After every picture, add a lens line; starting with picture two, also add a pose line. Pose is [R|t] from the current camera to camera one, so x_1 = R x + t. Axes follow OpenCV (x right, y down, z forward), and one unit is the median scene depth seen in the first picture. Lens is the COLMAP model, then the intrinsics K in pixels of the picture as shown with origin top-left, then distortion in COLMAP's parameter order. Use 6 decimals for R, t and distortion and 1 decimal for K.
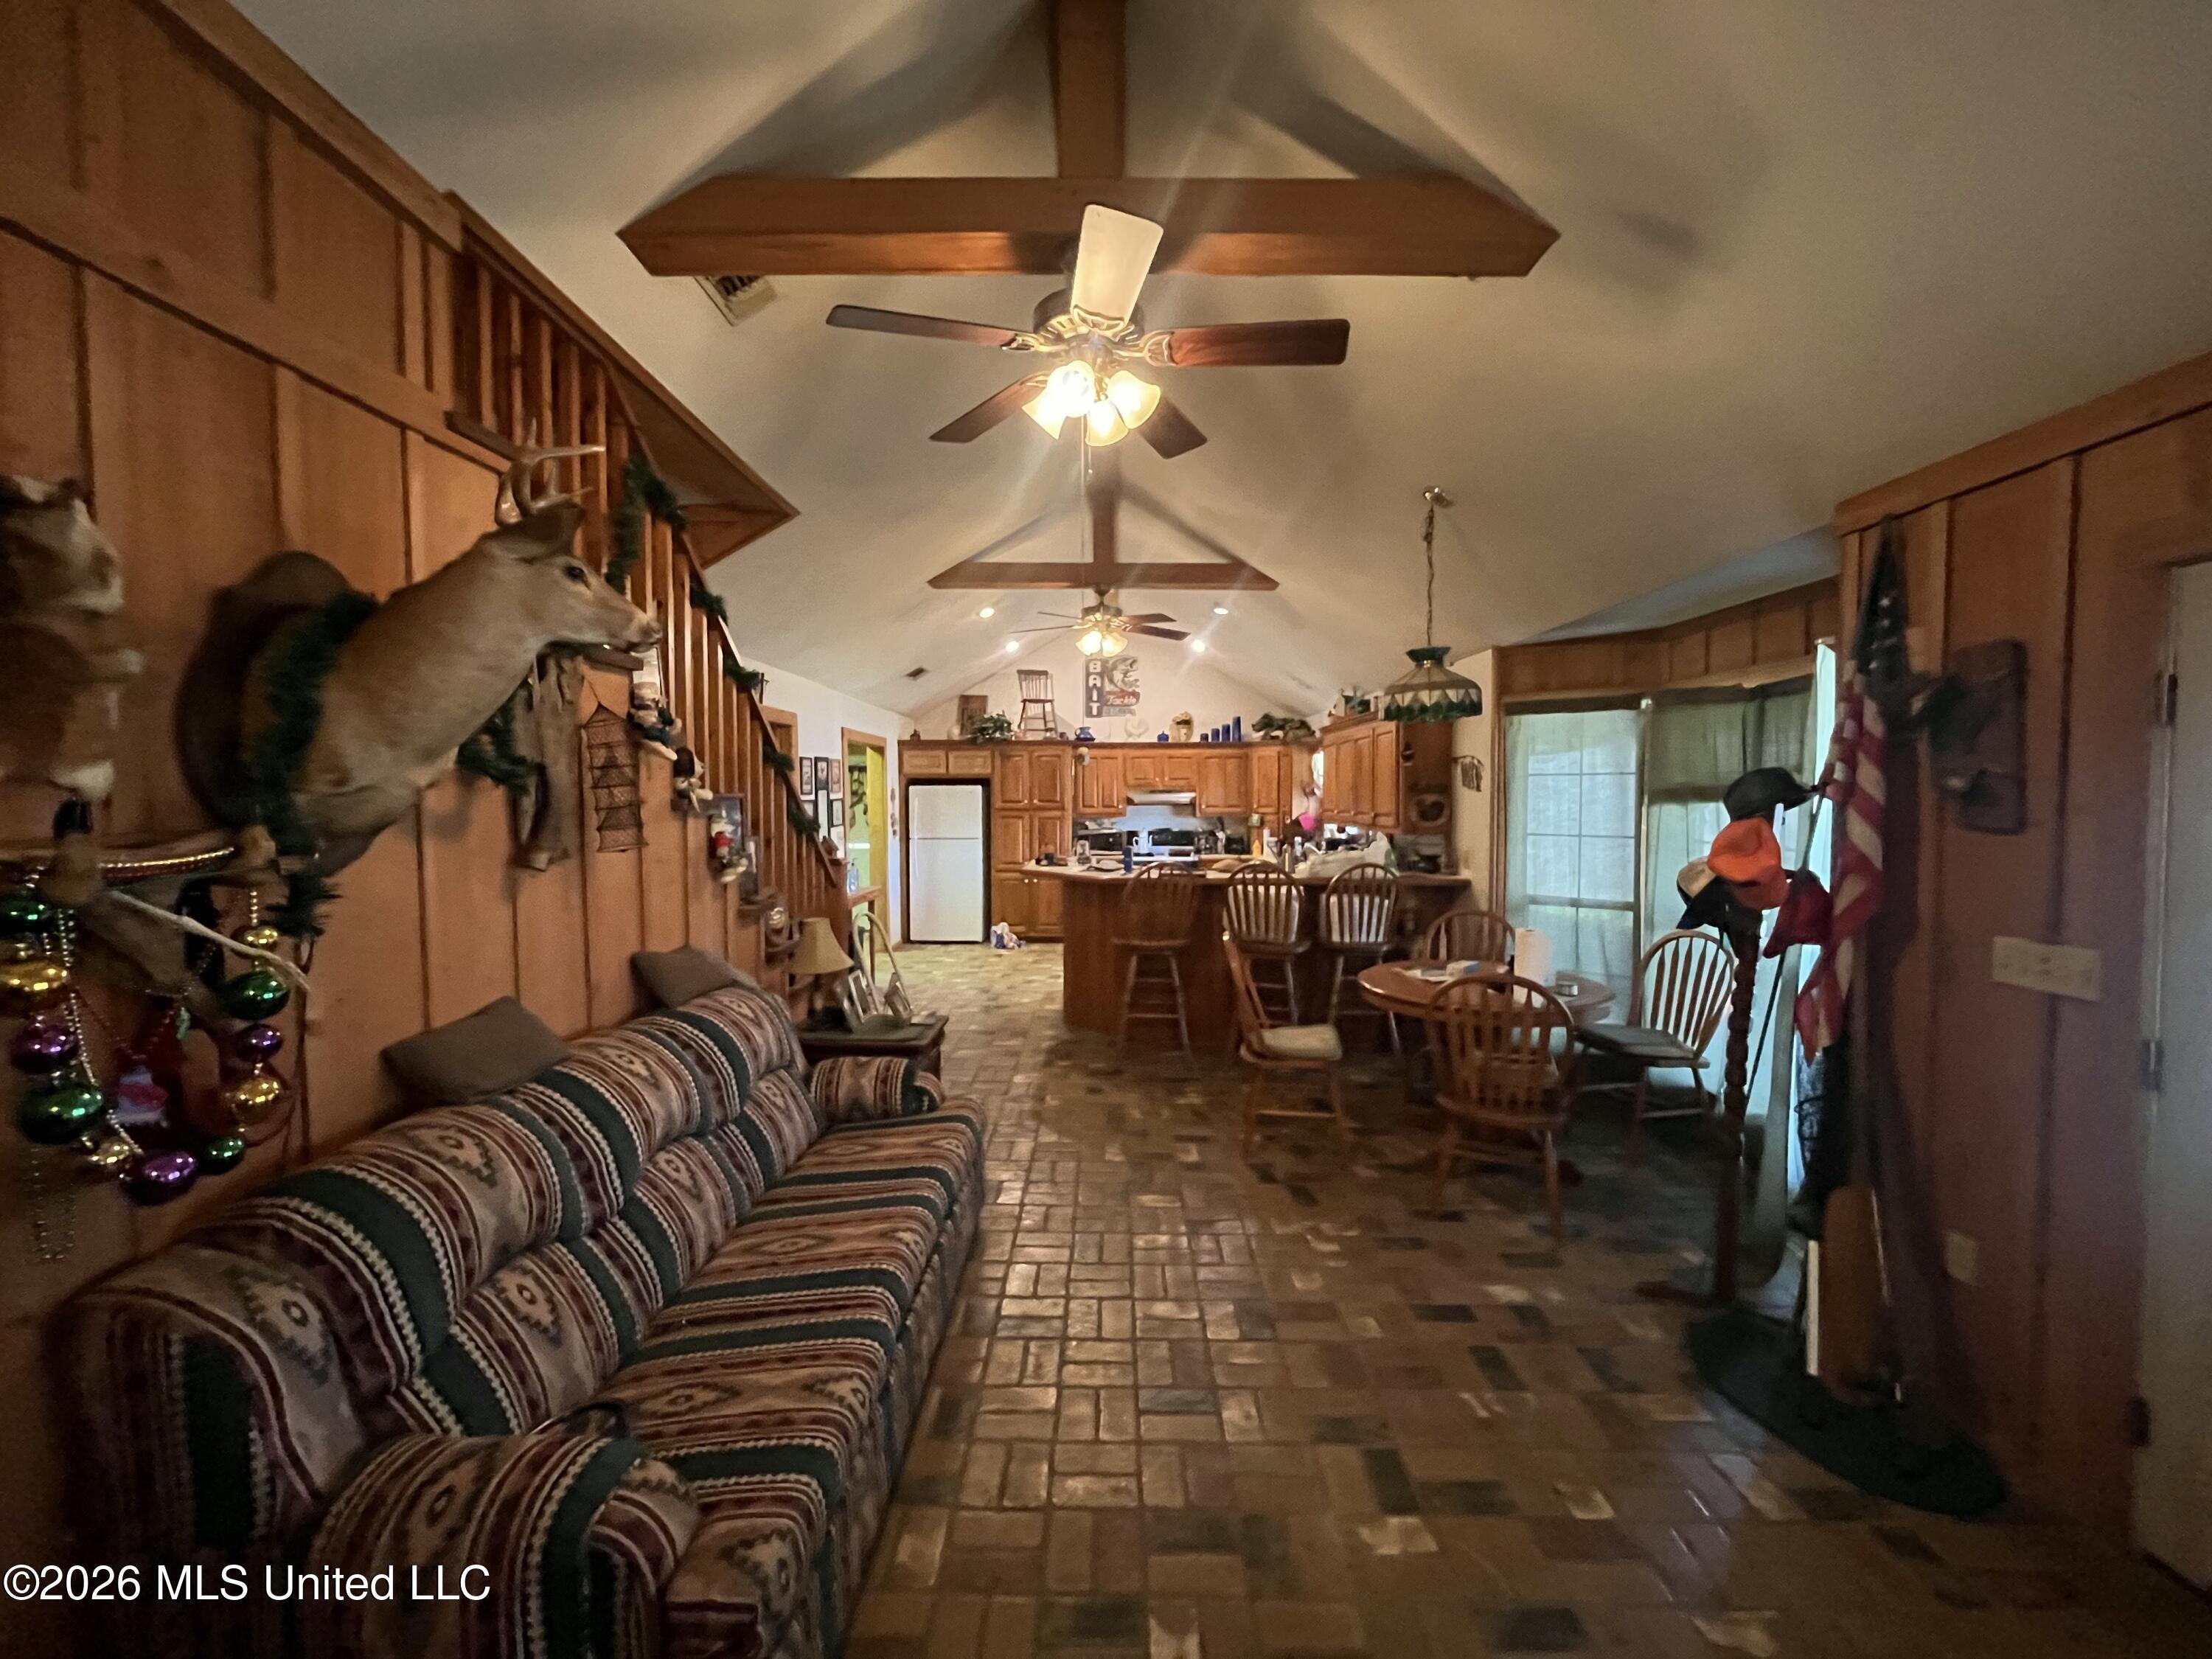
lens RADIAL K [[893.9, 0, 1096.2], [0, 893.9, 833.0], [0, 0, 1]] dist [-0.005855, -0.000529]
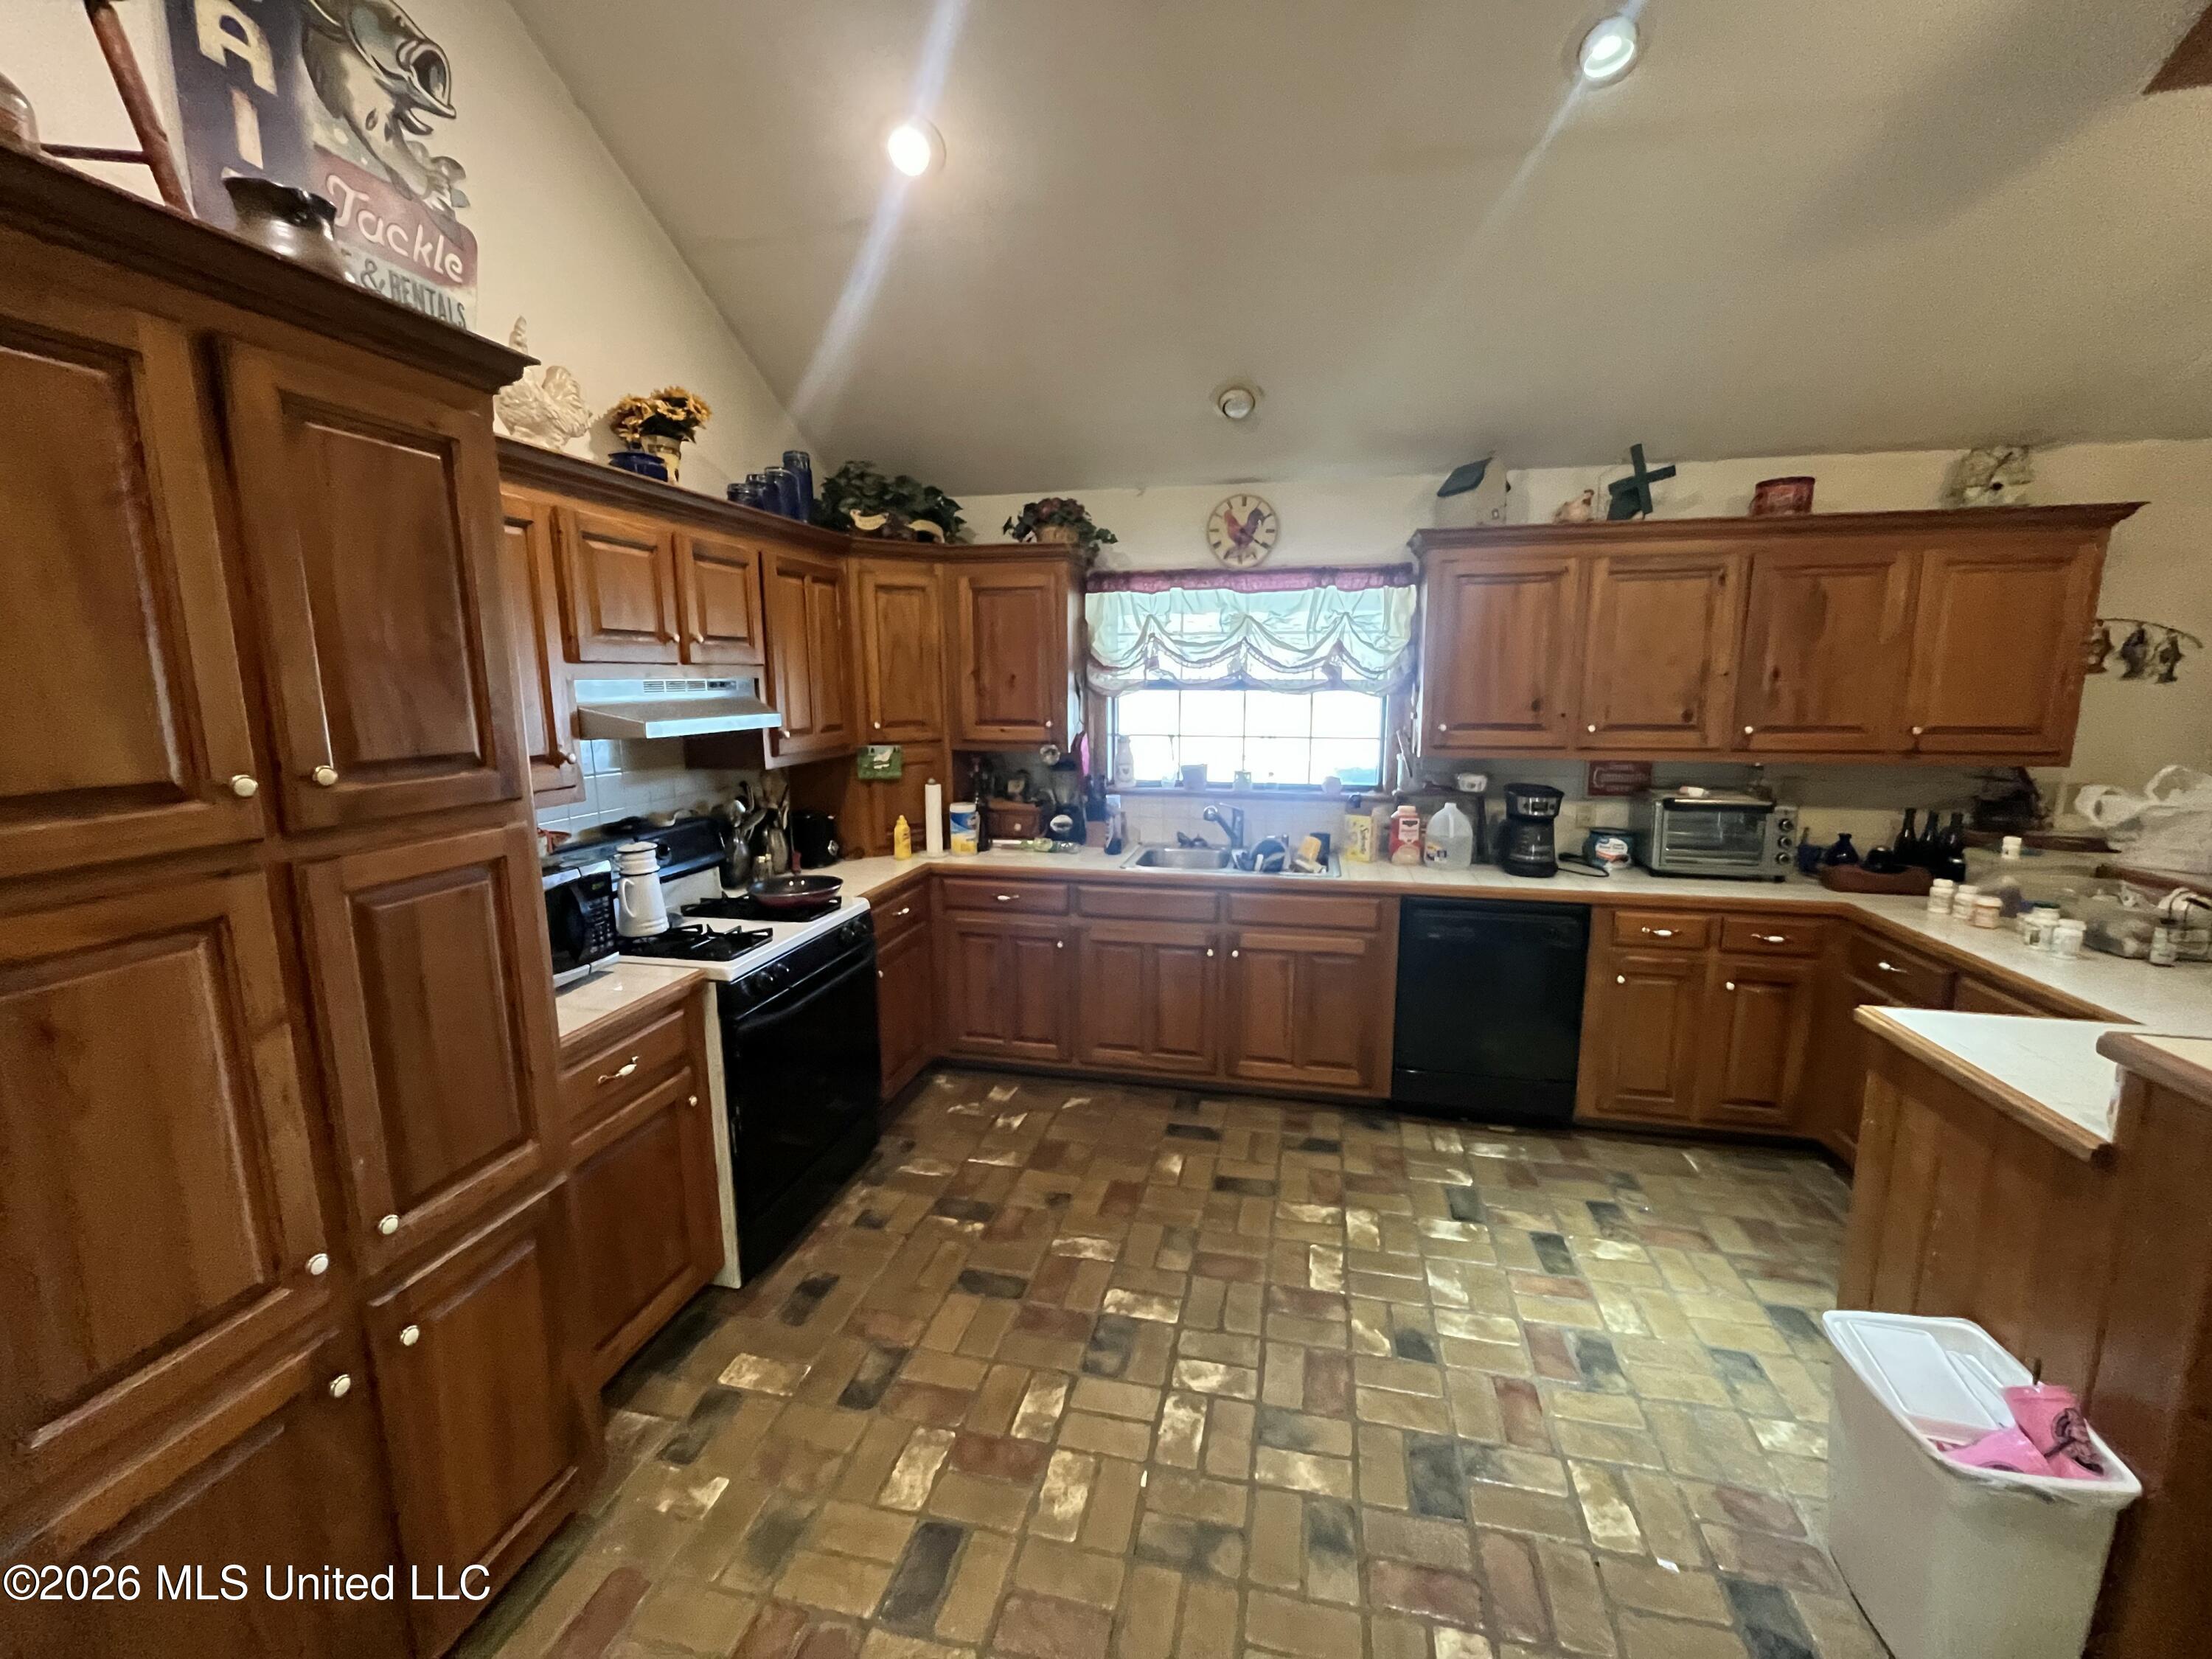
lens RADIAL K [[893.9, 0, 1114.0], [0, 893.9, 824.4], [0, 0, 1]] dist [-0.005855, -0.000529]
pose [[0.211969, -0.159461, 0.964179, -0.166327], [0.045378, 0.987140, 0.153282, -0.042132], [-0.976222, 0.011261, 0.216479, 0.862762]]
